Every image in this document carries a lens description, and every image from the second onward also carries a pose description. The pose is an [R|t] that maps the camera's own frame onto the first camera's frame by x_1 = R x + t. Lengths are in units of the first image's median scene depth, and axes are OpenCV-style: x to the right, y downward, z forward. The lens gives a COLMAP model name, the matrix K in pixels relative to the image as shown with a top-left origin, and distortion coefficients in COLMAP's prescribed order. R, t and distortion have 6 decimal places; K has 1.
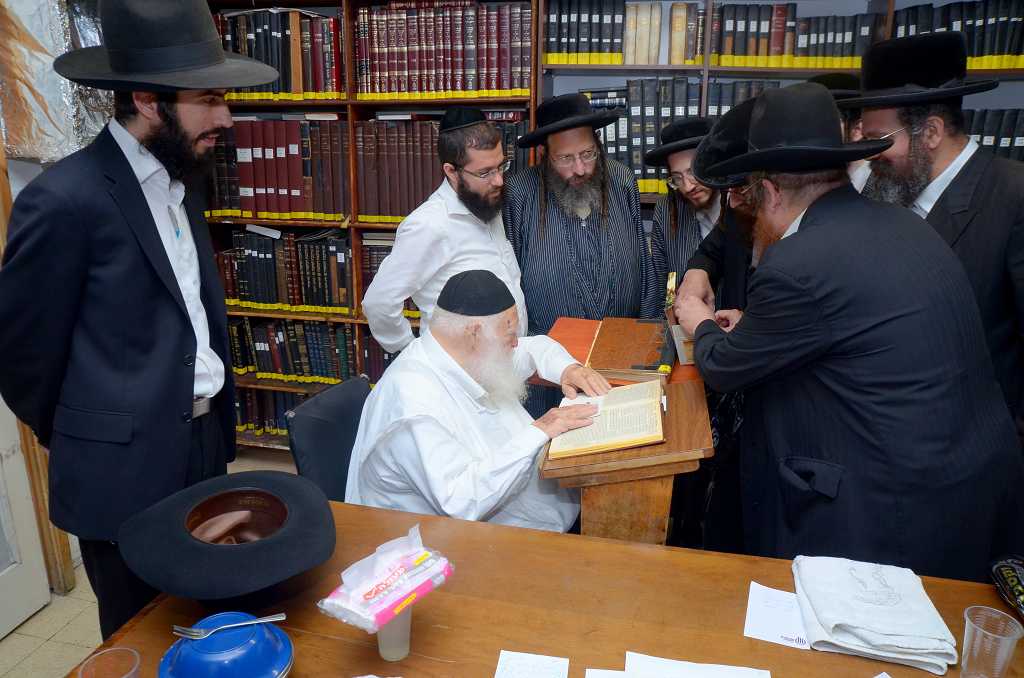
lens RADIAL K [[741.5, 0, 506.3], [0, 741.5, 339.8], [0, 0, 1]] dist [-0.132778, 0.115194]
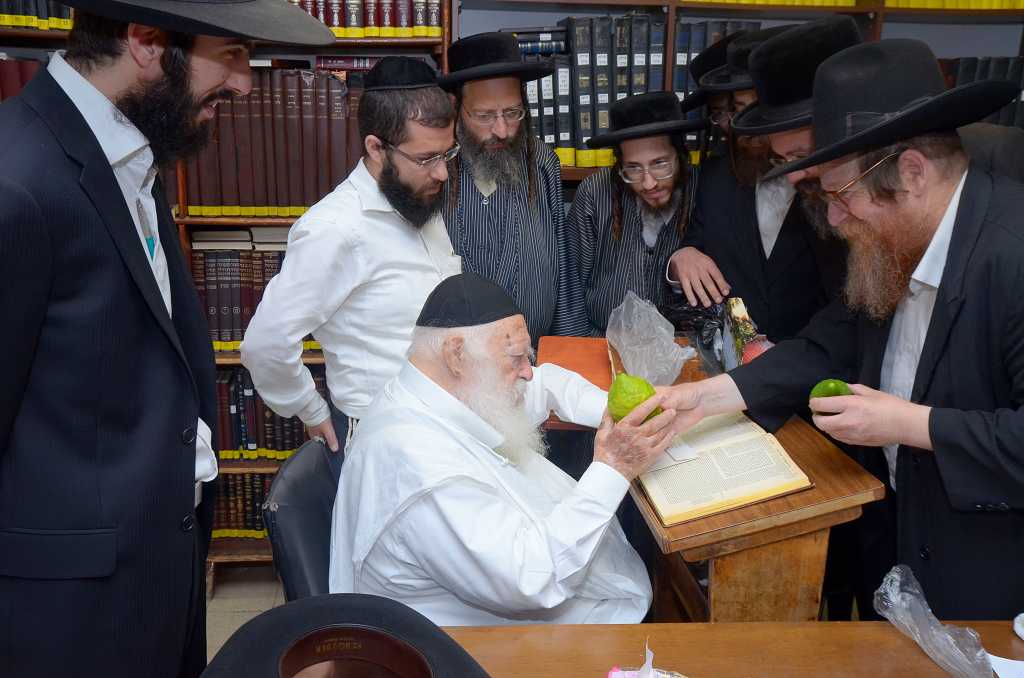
lens RADIAL K [[999.3, 0, 509.8], [0, 999.3, 338.9], [0, 0, 1]] dist [-0.044503, 0.142163]
pose [[0.956071, -0.064188, 0.286020, -0.215367], [0.071037, 0.997381, -0.013622, -0.014892], [-0.284396, 0.033342, 0.958127, 0.039199]]
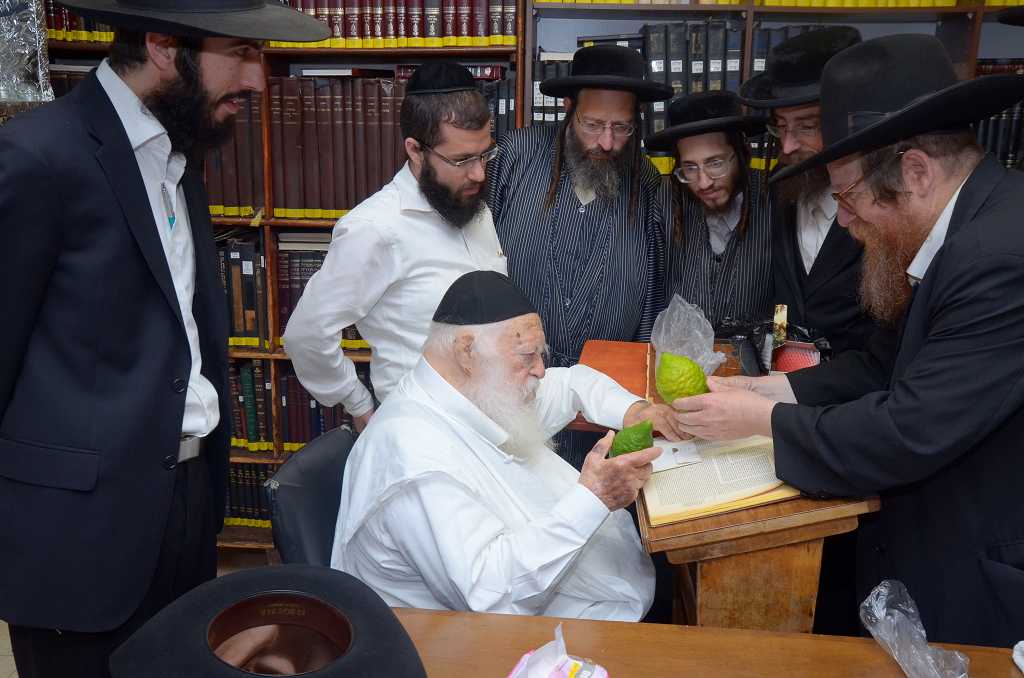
lens RADIAL K [[1005.0, 0, 508.3], [0, 1005.0, 338.5], [0, 0, 1]] dist [-0.045774, 0.156048]
pose [[0.990582, -0.027837, 0.134061, -0.125379], [0.033397, 0.998665, -0.039403, 0.004353], [-0.132786, 0.043510, 0.990189, 0.005530]]
